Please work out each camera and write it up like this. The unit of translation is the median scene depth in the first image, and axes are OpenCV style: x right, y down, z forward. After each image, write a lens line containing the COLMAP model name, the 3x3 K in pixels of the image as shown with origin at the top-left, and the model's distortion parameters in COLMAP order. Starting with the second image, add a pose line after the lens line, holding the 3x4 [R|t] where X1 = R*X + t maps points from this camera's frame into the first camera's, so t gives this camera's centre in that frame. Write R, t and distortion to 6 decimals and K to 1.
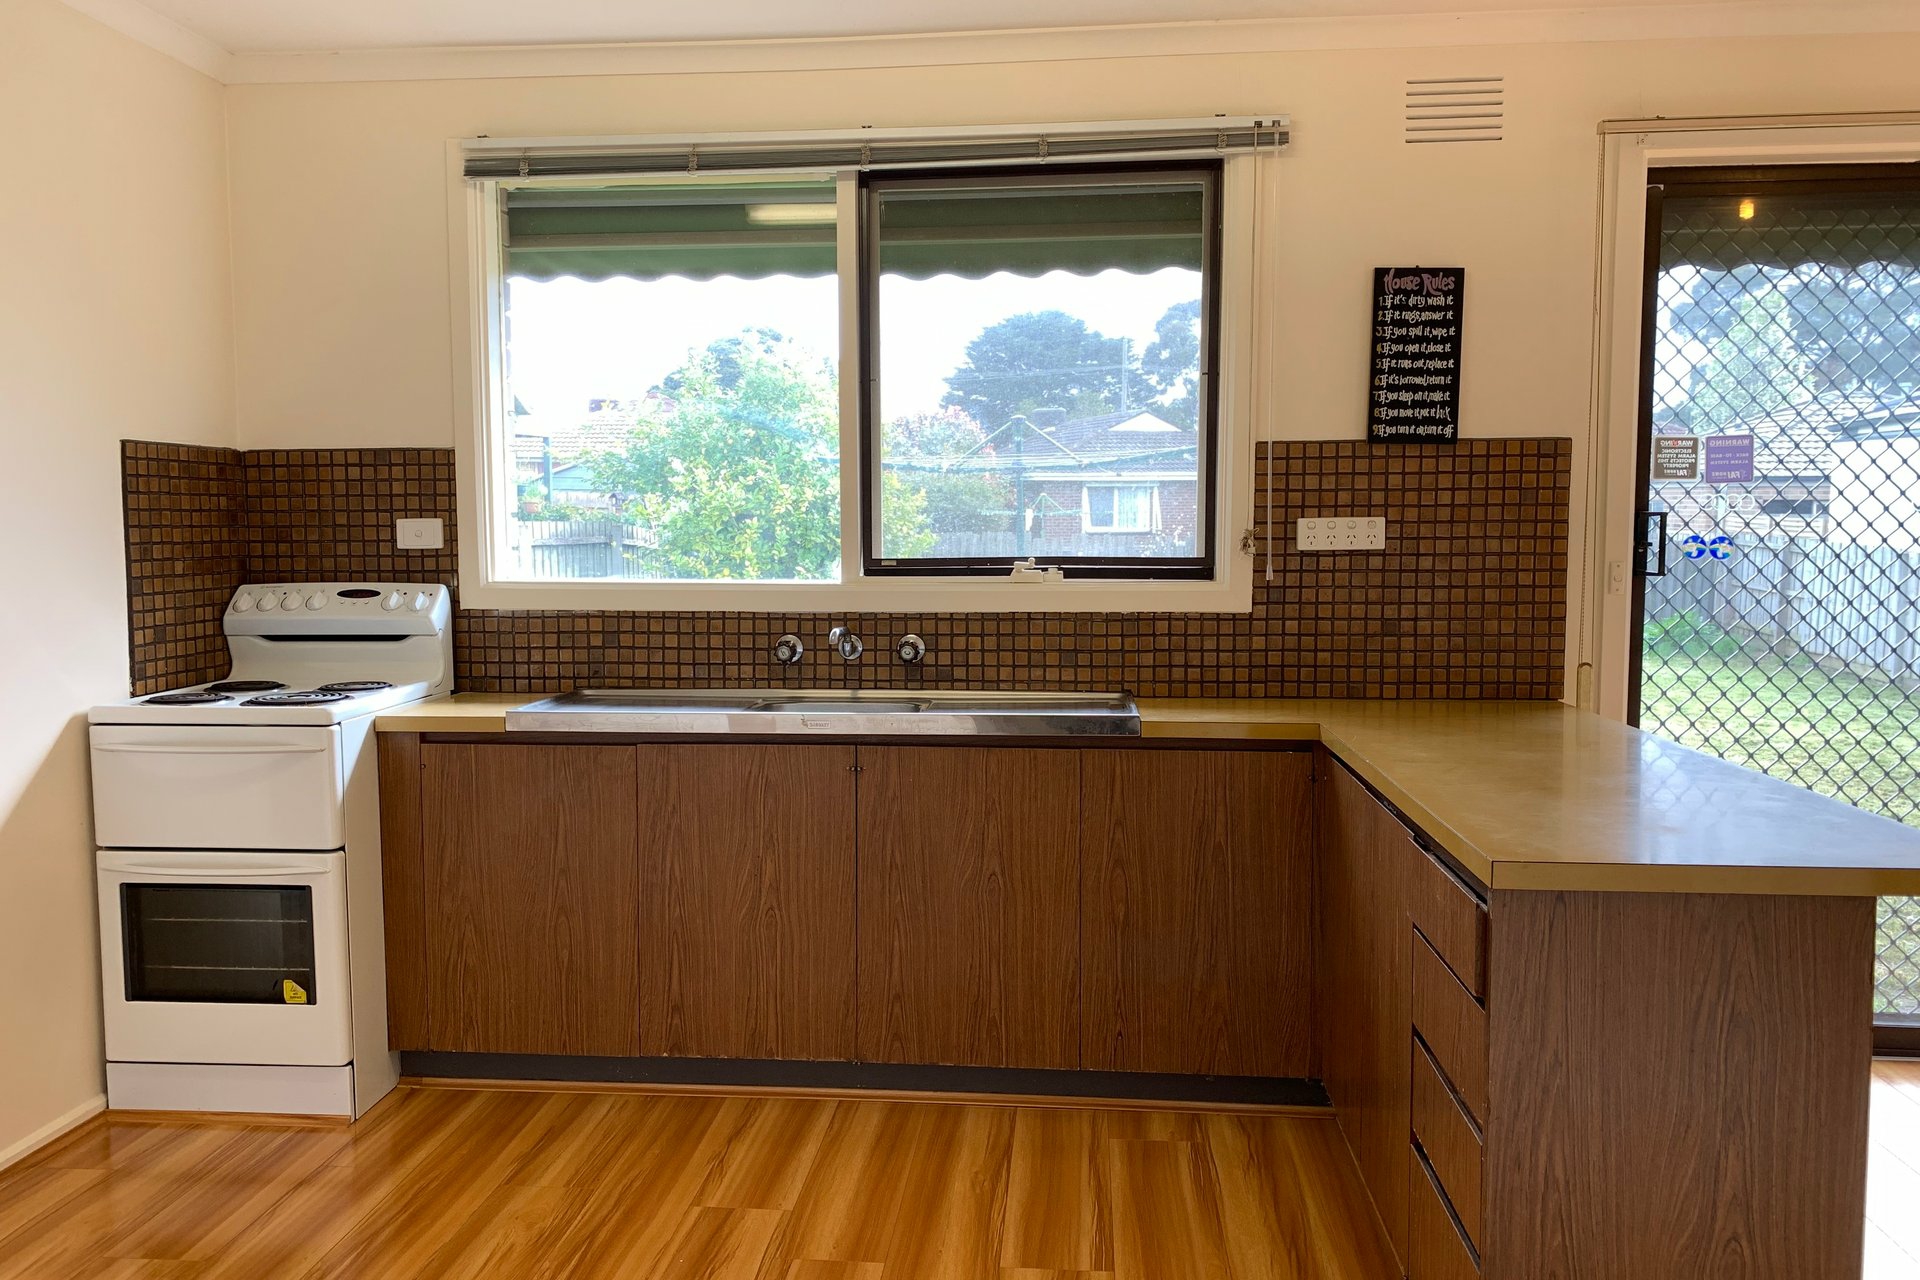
lens RADIAL K [[1449.2, 0, 932.6], [0, 1449.2, 642.4], [0, 0, 1]] dist [0.065422, -0.072142]
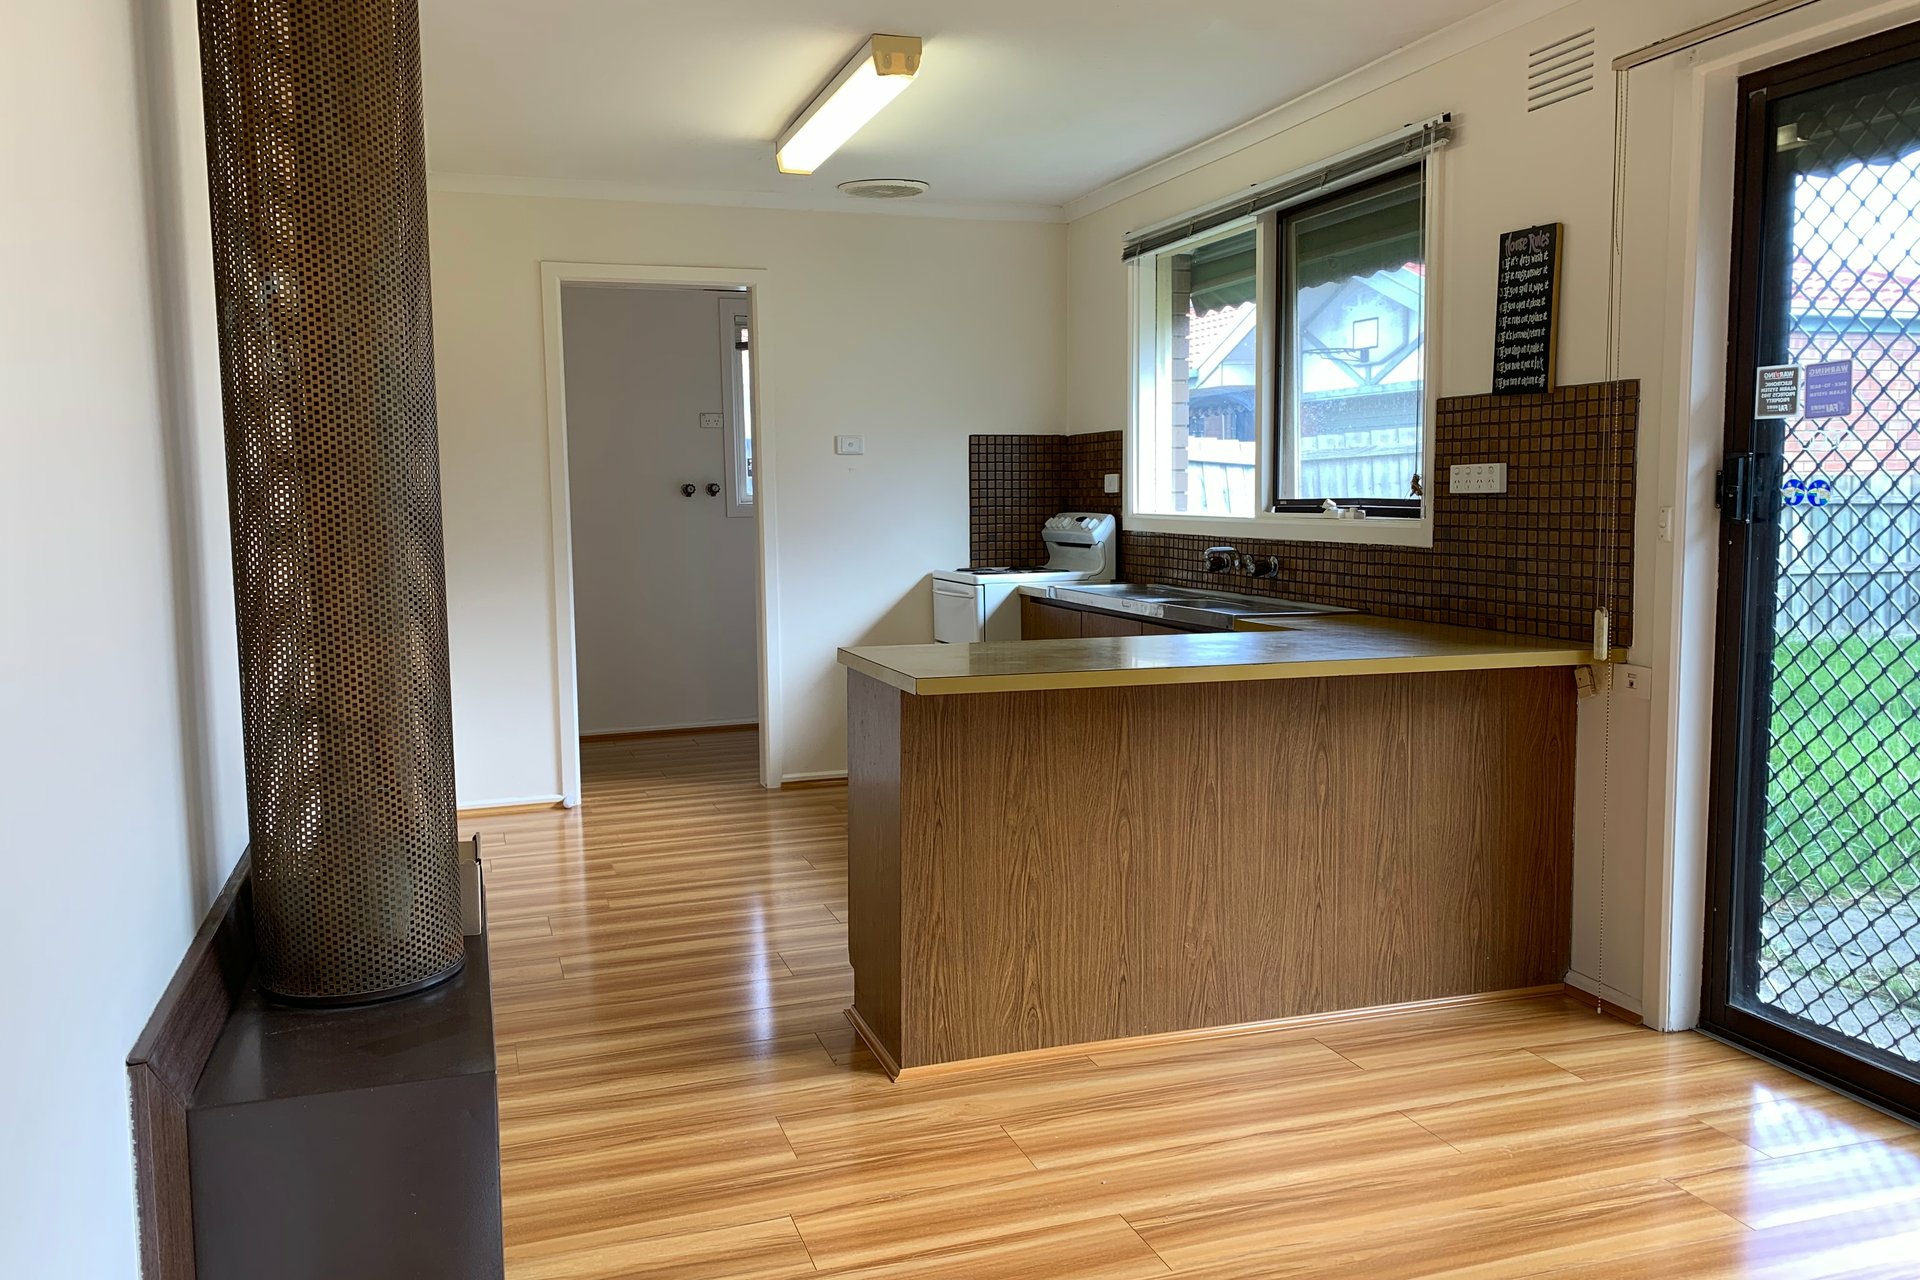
lens RADIAL K [[1449.2, 0, 932.6], [0, 1449.2, 642.4], [0, 0, 1]] dist [0.065422, -0.072142]
pose [[0.402784, 0.096763, -0.910166, 1.135076], [-0.066527, 0.994861, 0.076326, -0.008096], [0.912874, 0.029808, 0.407152, 0.171940]]
